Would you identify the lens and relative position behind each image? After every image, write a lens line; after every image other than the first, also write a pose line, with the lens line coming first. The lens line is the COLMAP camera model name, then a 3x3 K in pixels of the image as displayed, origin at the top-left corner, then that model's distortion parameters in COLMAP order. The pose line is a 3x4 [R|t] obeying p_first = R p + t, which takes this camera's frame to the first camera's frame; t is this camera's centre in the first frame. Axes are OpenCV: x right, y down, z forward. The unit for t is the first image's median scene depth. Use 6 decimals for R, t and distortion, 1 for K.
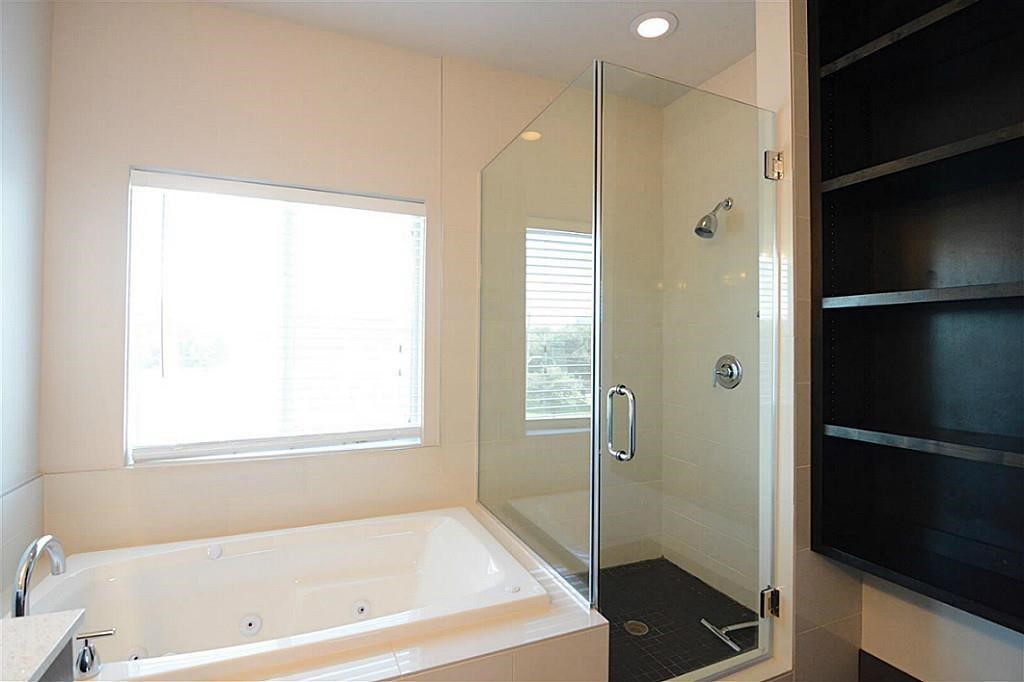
lens RADIAL K [[497.7, 0, 514.1], [0, 497.7, 338.2], [0, 0, 1]] dist [-0.006572, -0.009073]
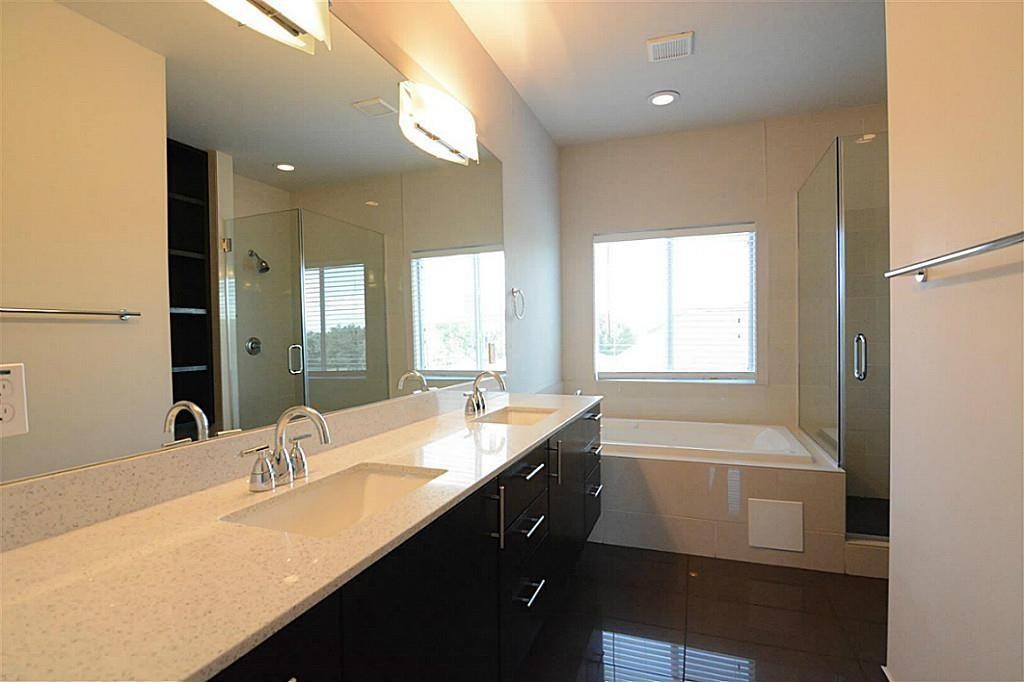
lens RADIAL K [[497.7, 0, 514.1], [0, 497.7, 338.2], [0, 0, 1]] dist [-0.006572, -0.009073]
pose [[0.726355, -0.008821, -0.687264, 0.335226], [0.021870, 0.999708, 0.010283, 0.046128], [0.686972, -0.022499, 0.726335, -0.622550]]
